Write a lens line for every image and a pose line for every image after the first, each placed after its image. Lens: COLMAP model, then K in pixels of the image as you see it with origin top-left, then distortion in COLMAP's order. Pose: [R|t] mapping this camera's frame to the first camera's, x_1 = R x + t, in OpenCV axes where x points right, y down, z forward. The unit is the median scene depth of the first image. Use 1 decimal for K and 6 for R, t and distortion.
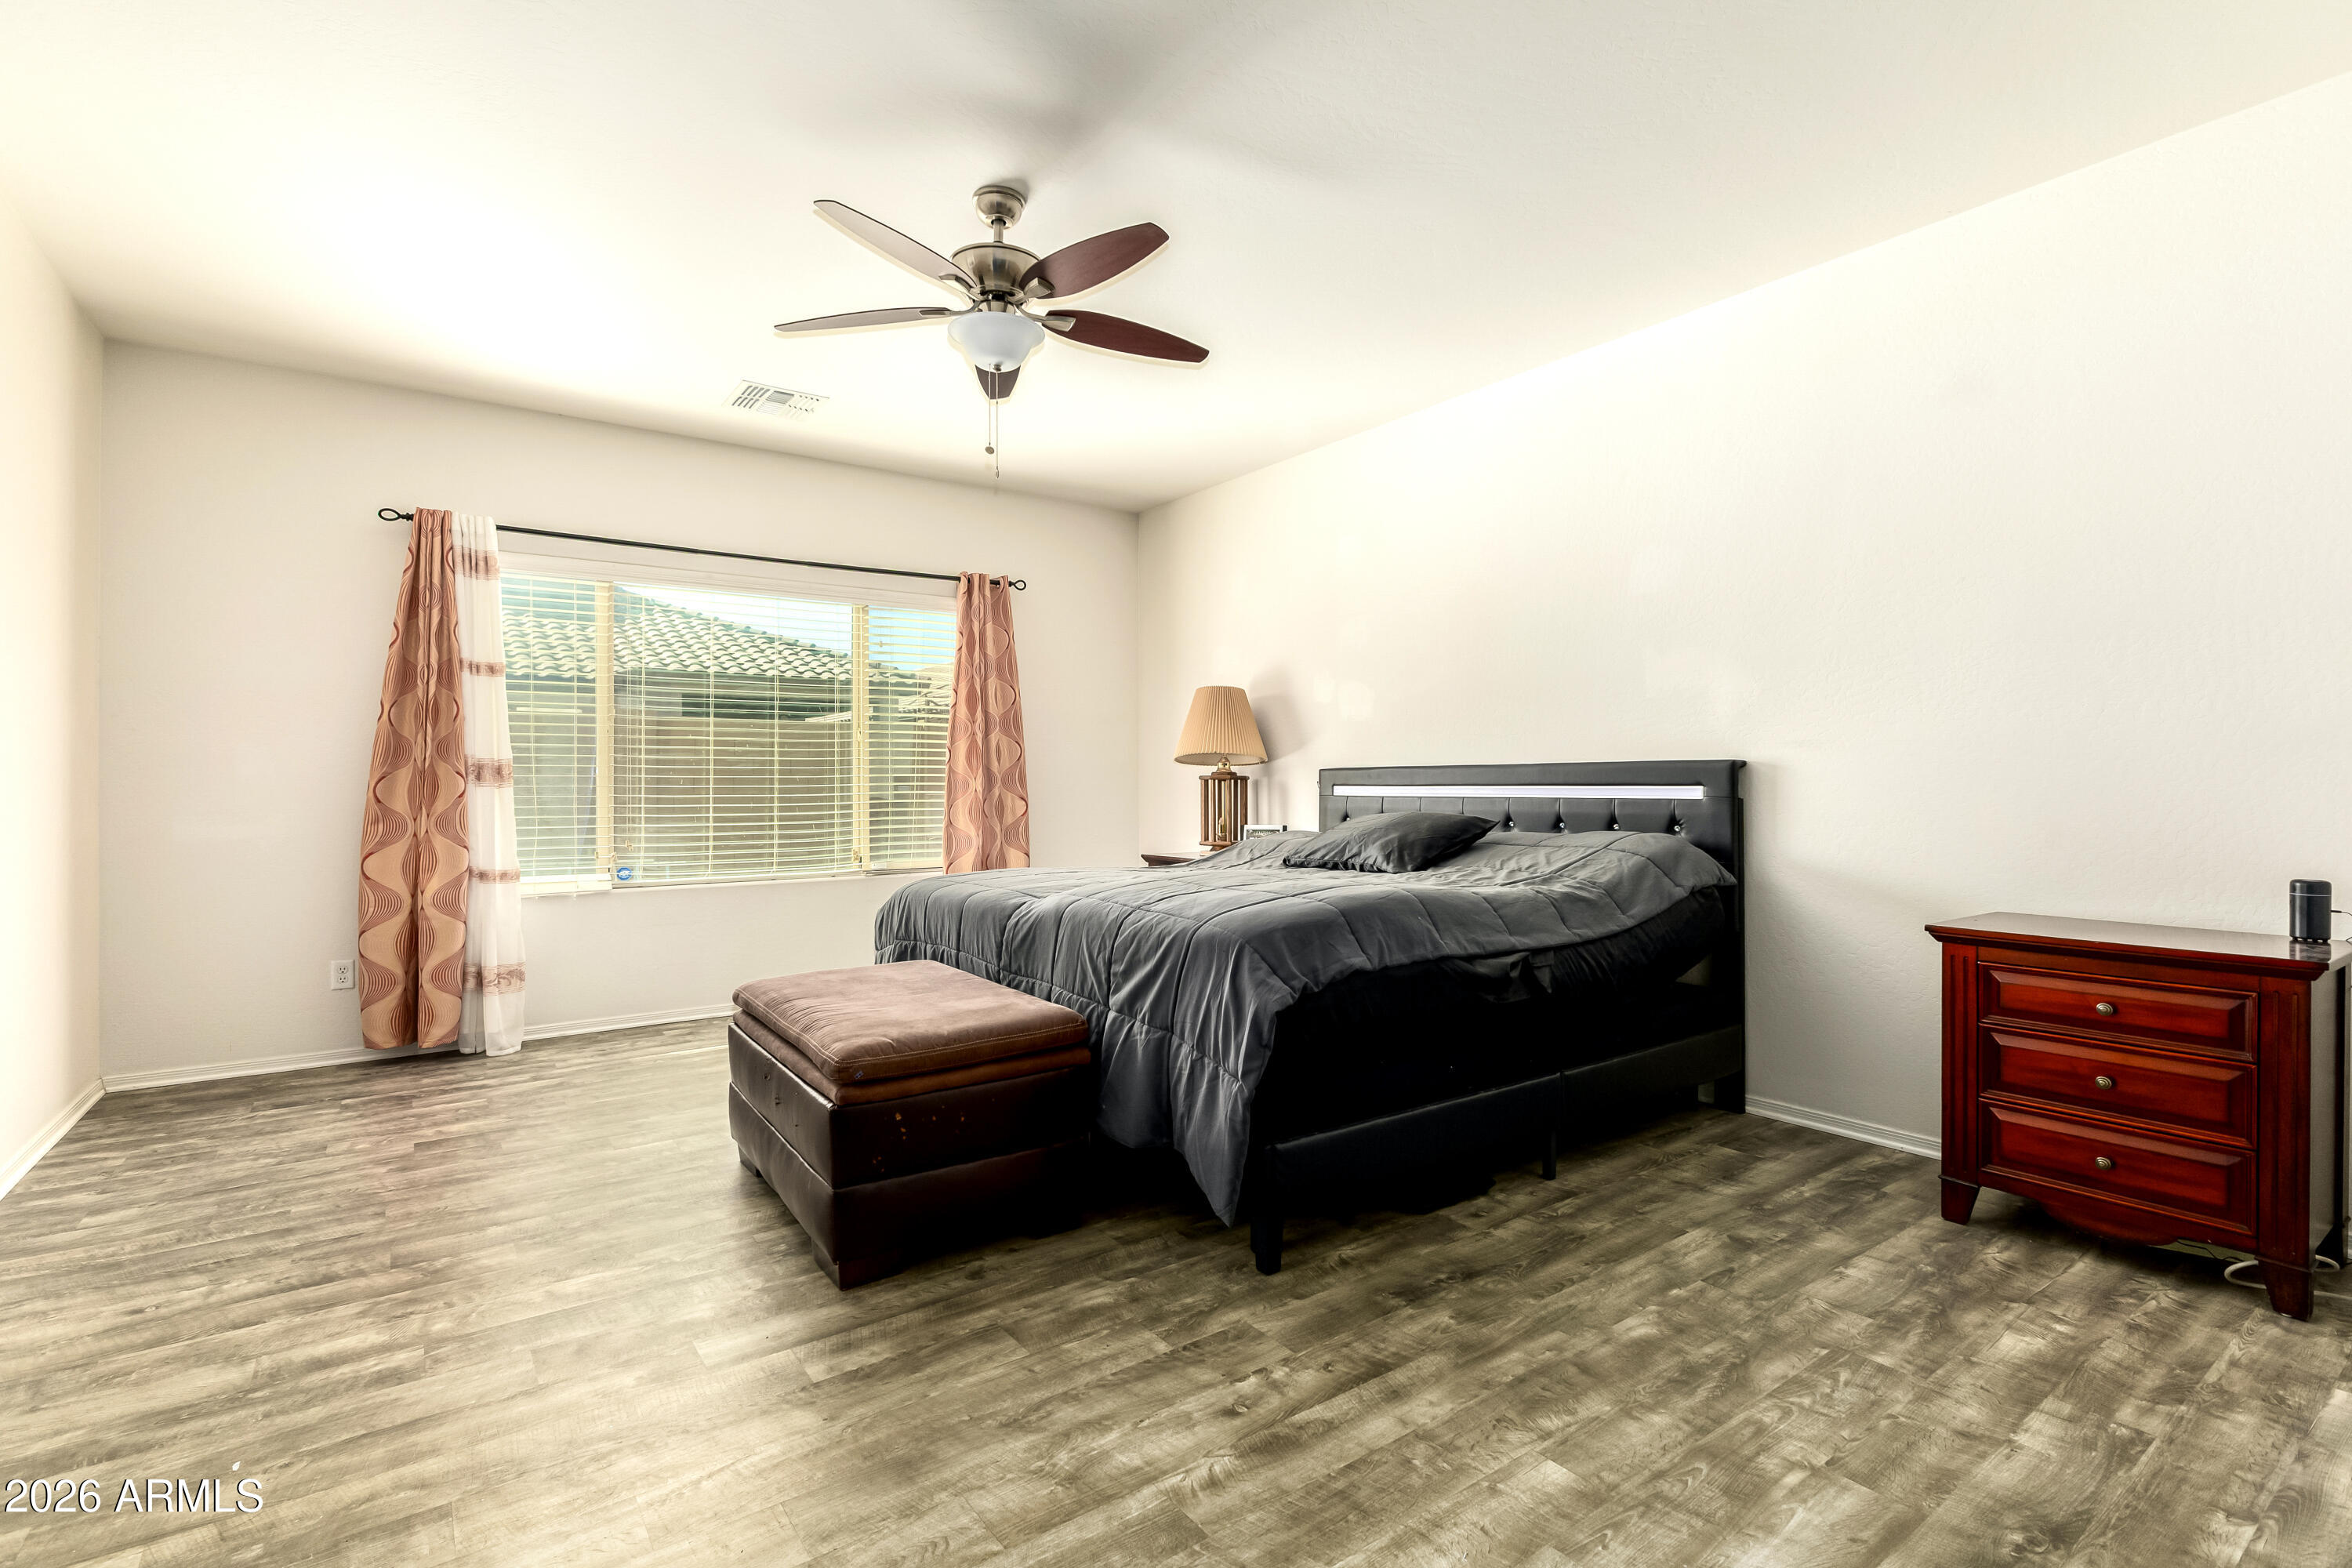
lens RADIAL K [[1071.3, 0, 1187.9], [0, 1071.3, 777.2], [0, 0, 1]] dist [-0.002516, -0.001211]
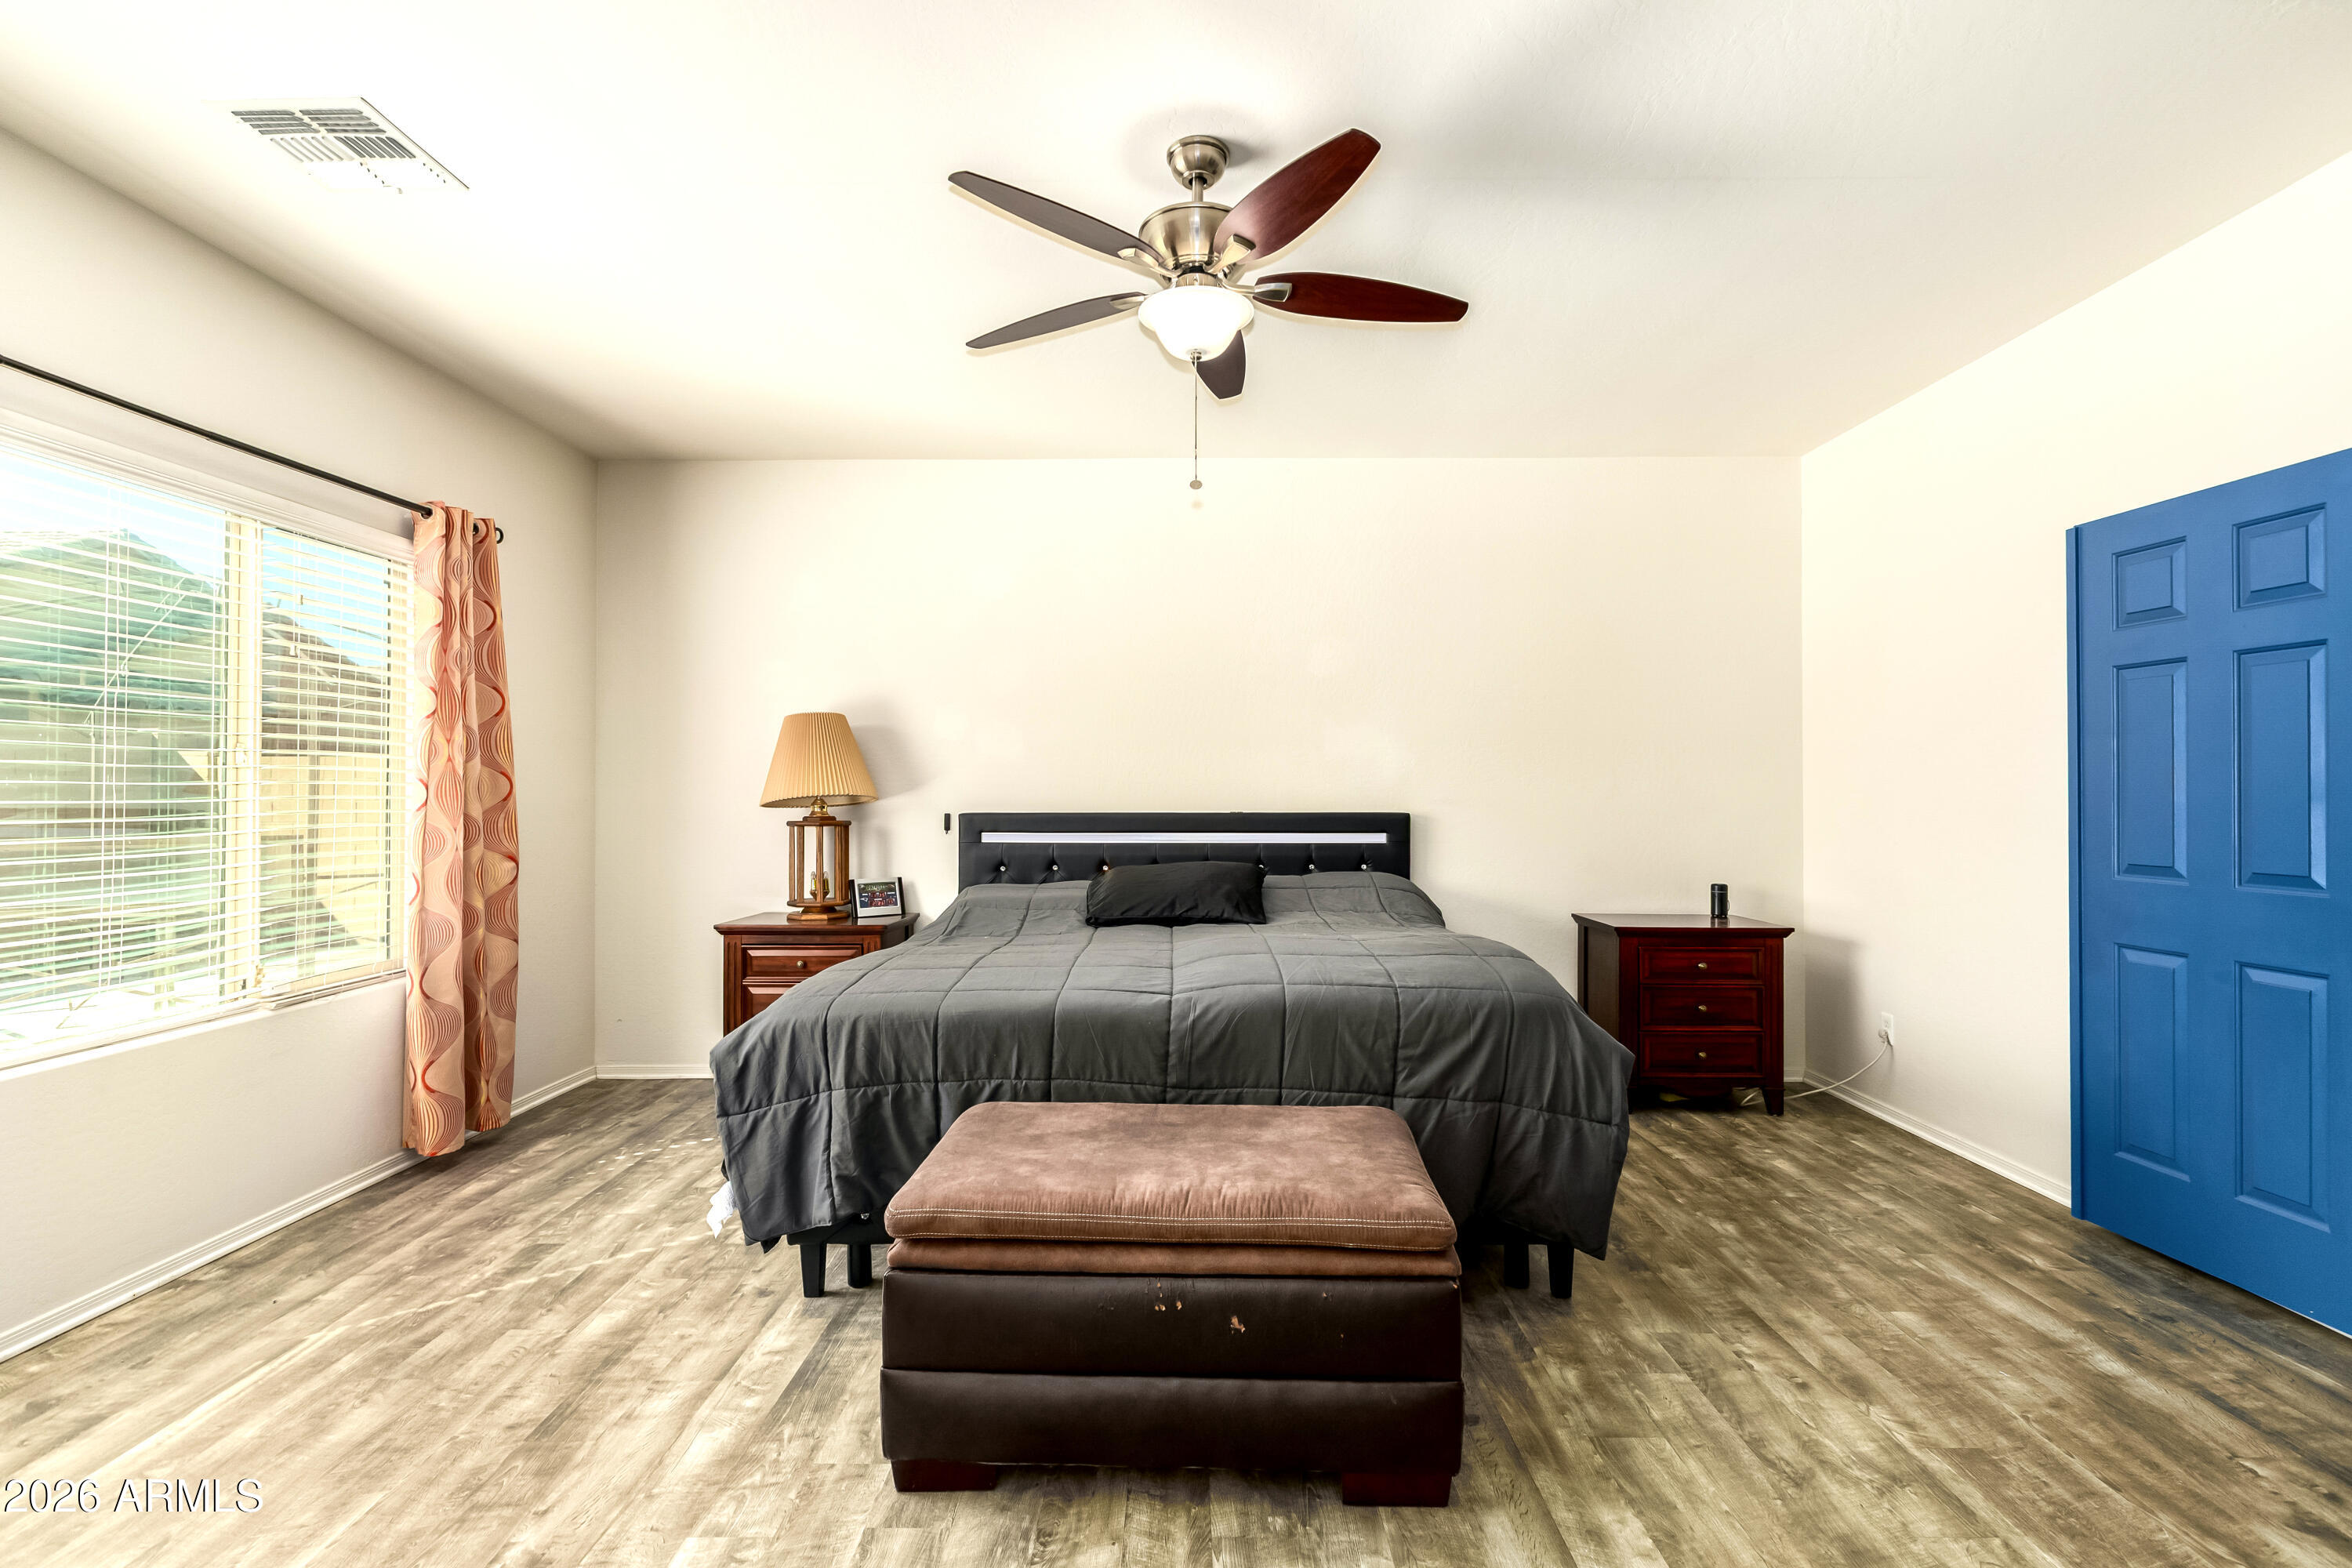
lens RADIAL K [[1071.3, 0, 1176.9], [0, 1071.3, 792.8], [0, 0, 1]] dist [-0.002516, -0.001211]
pose [[0.599786, 0.006219, 0.800136, -1.093079], [-0.009020, 0.999959, -0.001011, -0.057236], [-0.800109, -0.006611, 0.599818, 0.678990]]
